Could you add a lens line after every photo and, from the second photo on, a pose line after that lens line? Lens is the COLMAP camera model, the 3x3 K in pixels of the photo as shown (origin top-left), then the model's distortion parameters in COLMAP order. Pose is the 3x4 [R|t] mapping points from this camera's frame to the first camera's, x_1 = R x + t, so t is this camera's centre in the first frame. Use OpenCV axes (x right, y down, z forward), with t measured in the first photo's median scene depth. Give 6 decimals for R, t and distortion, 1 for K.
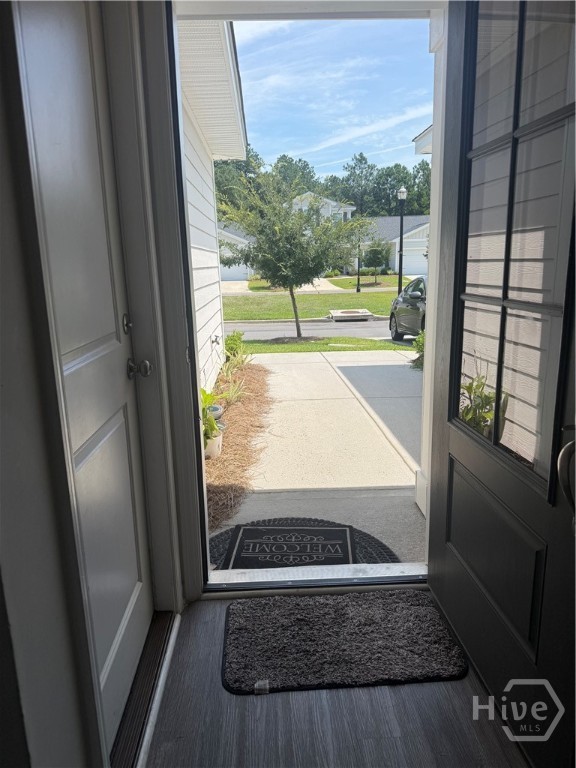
lens RADIAL K [[538.0, 0, 287.6], [0, 538.0, 384.1], [0, 0, 1]] dist [0.000077, 0.000001]
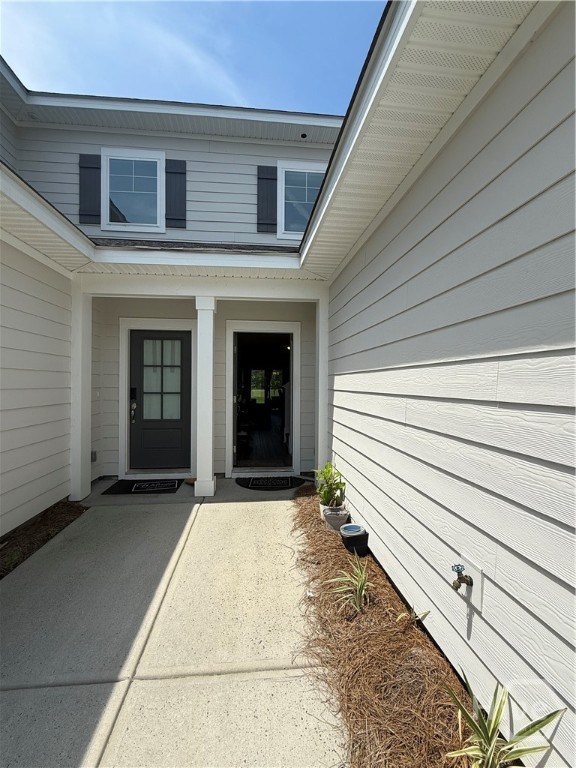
lens RADIAL K [[358.2, 0, 287.6], [0, 358.2, 383.9], [0, 0, 1]] dist [-0.000001, 0.000000]
pose [[-0.997967, 0.017456, -0.061301, 0.012821], [0.003721, 0.976081, 0.217376, -0.360709], [0.063630, 0.216706, -0.974161, 1.587890]]
